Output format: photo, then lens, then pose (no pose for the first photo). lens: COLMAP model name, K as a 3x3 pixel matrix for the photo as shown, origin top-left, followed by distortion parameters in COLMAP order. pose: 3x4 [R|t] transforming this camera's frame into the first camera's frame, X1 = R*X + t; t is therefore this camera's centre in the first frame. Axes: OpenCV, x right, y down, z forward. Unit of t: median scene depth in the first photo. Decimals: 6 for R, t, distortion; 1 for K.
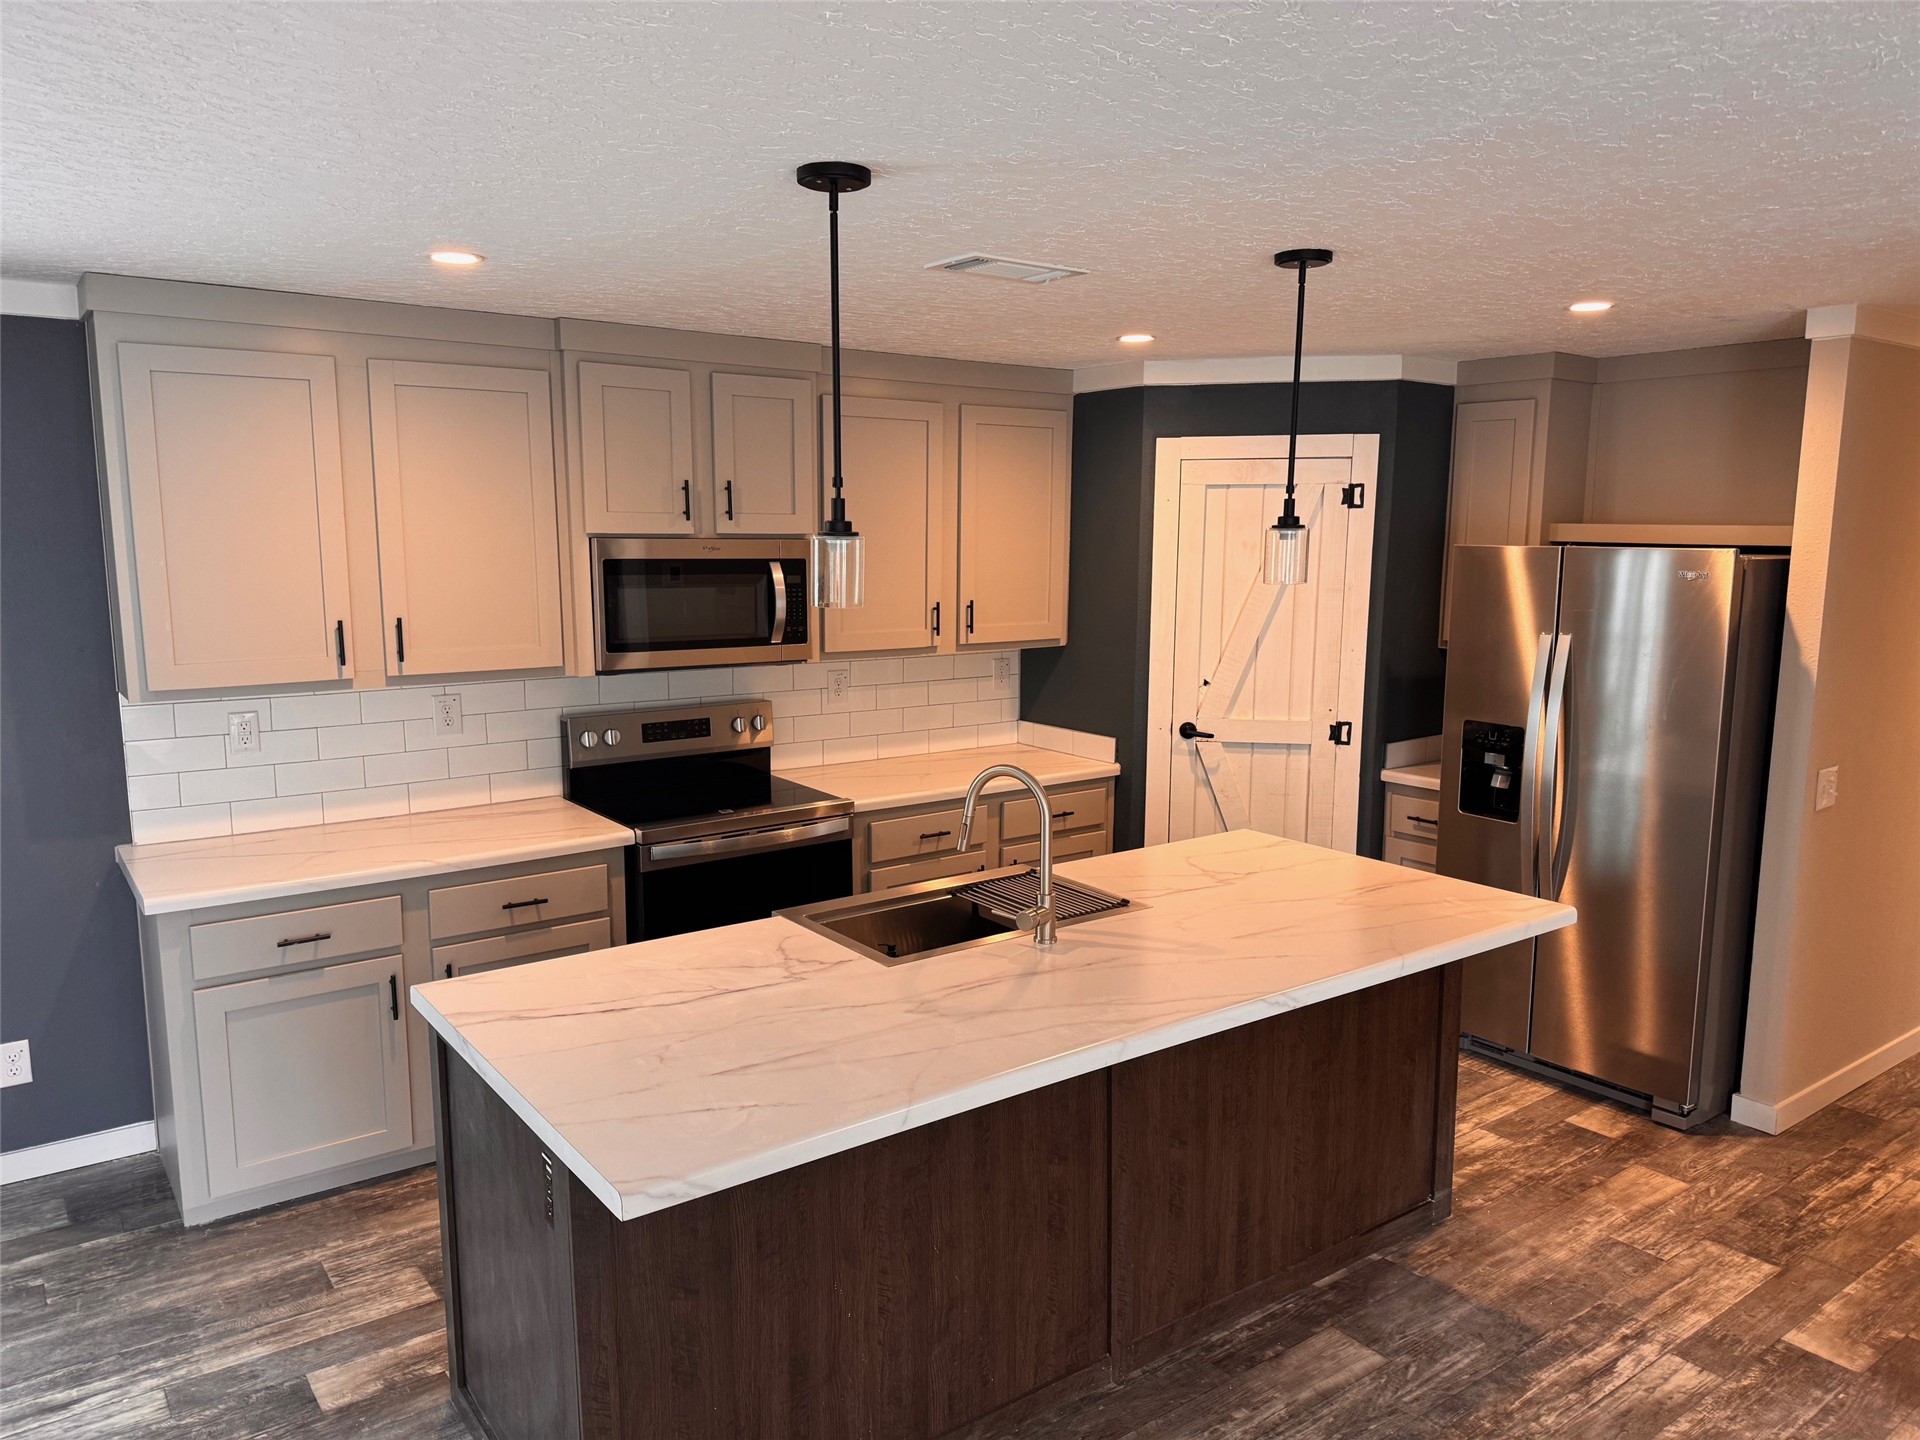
lens RADIAL K [[1350.0, 0, 960.0], [0, 1350.0, 720.0], [0, 0, 1]] dist [0.106452, -0.150832]
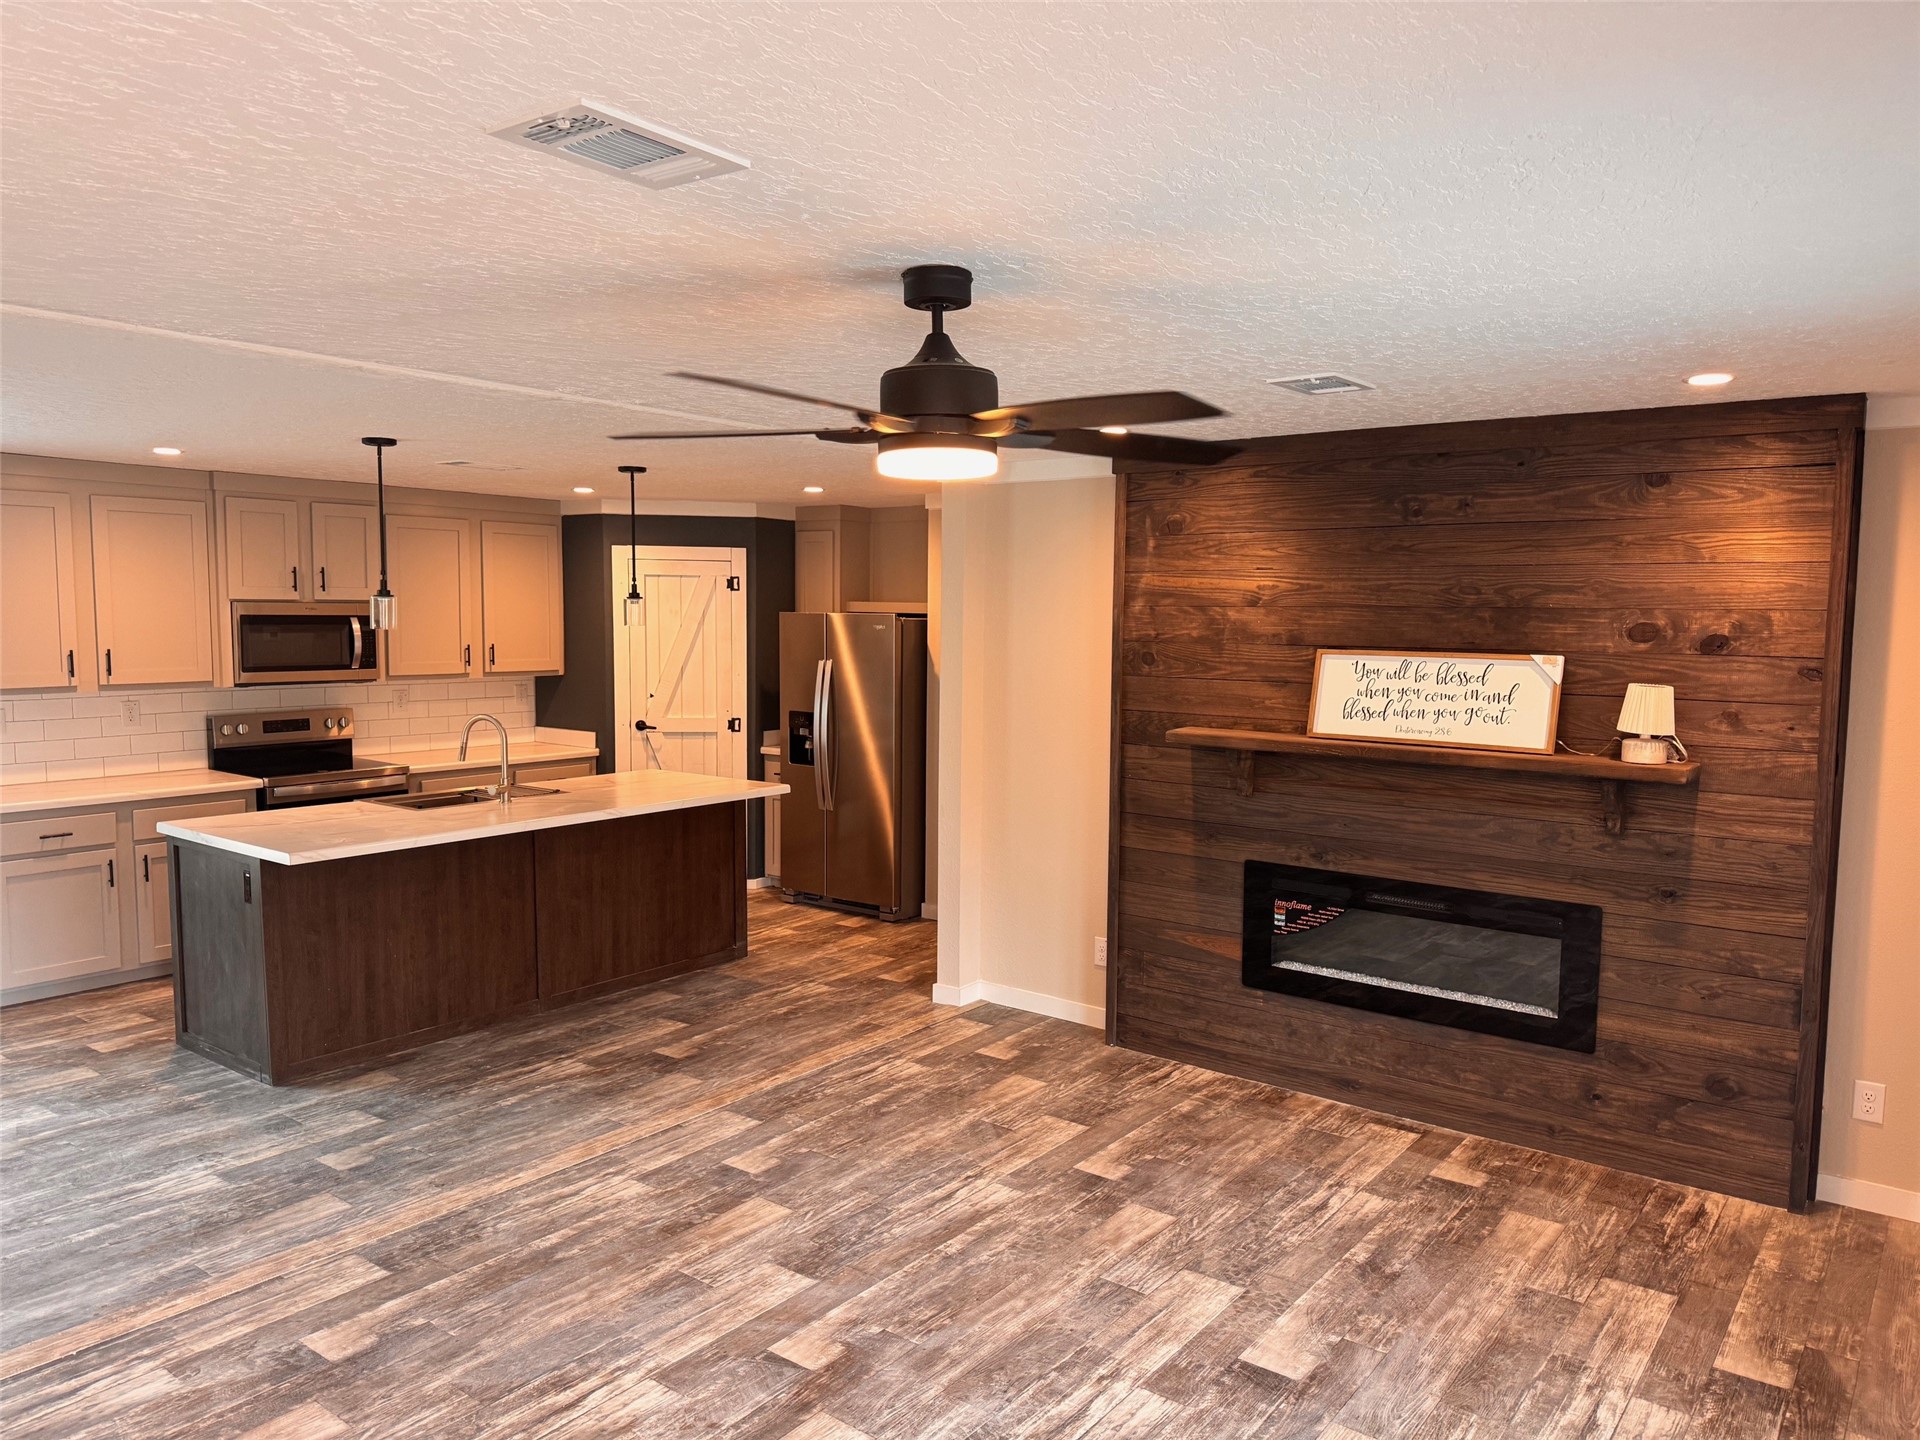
lens RADIAL K [[1366.2, 0, 989.9], [0, 1366.2, 718.7], [0, 0, 1]] dist [0.047691, -0.076201]
pose [[0.956888, -0.019700, 0.289787, 0.116423], [0.037088, 0.997818, -0.054632, 0.127220], [-0.288079, 0.063024, 0.955531, -0.814100]]
